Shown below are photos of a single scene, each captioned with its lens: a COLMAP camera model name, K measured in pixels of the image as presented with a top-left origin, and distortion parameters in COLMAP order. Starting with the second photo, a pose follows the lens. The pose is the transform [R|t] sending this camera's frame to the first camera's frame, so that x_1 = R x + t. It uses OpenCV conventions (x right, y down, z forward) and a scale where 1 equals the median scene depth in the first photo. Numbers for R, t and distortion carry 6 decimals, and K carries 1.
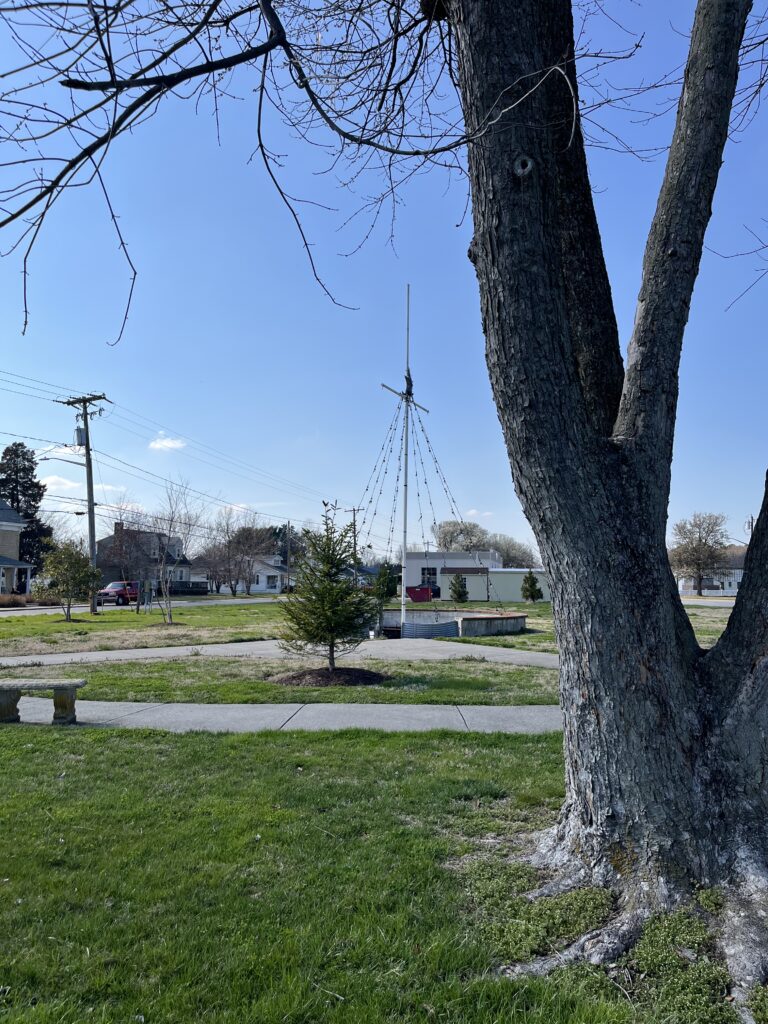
lens RADIAL K [[760.5, 0, 384.0], [0, 760.5, 512.0], [0, 0, 1]] dist [-0.001392, -0.005075]
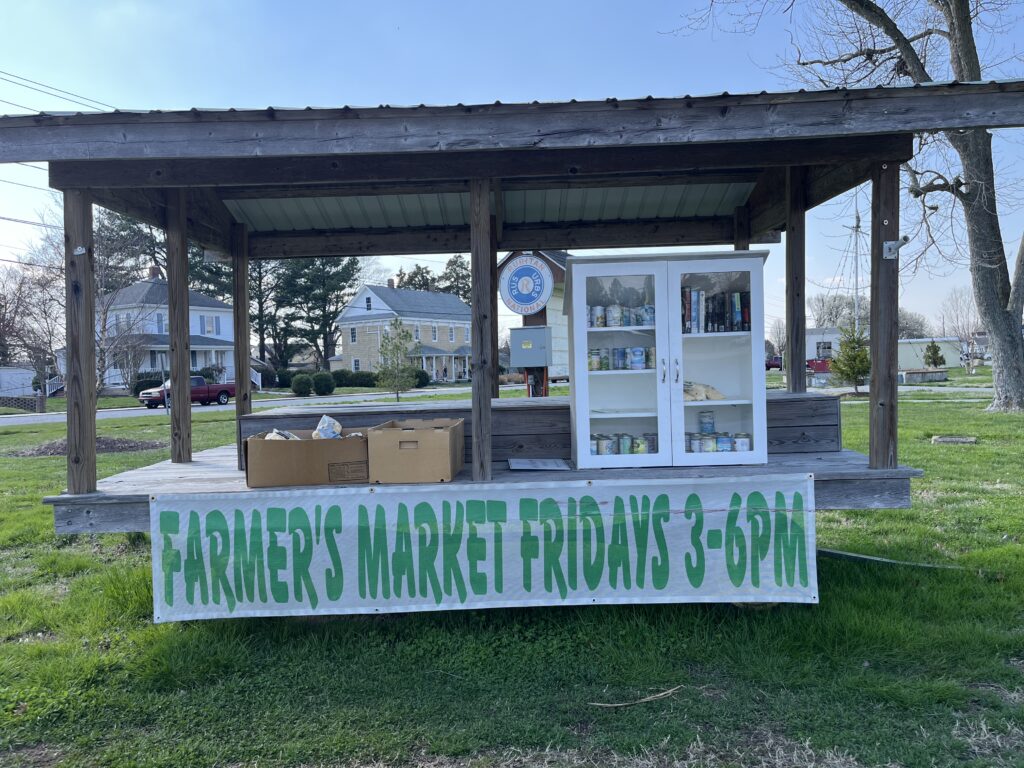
lens RADIAL K [[760.5, 0, 512.0], [0, 760.5, 384.0], [0, 0, 1]] dist [-0.001392, -0.005075]
pose [[0.955135, -0.030701, -0.294576, -0.054125], [0.065405, 0.991922, 0.108690, -0.016147], [0.288860, -0.123081, 0.949427, -0.190166]]
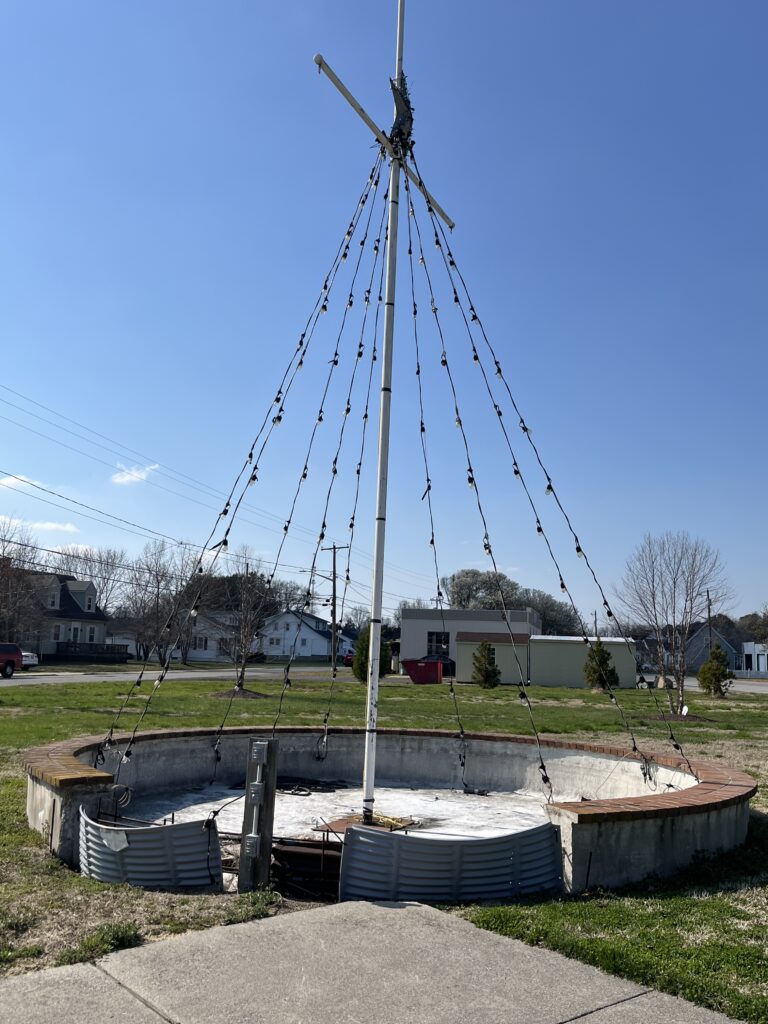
lens RADIAL K [[924.2, 0, 384.0], [0, 924.2, 512.0], [0, 0, 1]] dist [0.012538, 0.002124]
pose [[0.999730, 0.023209, -0.001054, 0.008336], [-0.023231, 0.998175, -0.055741, 0.013332], [-0.000241, 0.055750, 0.998445, 0.166168]]
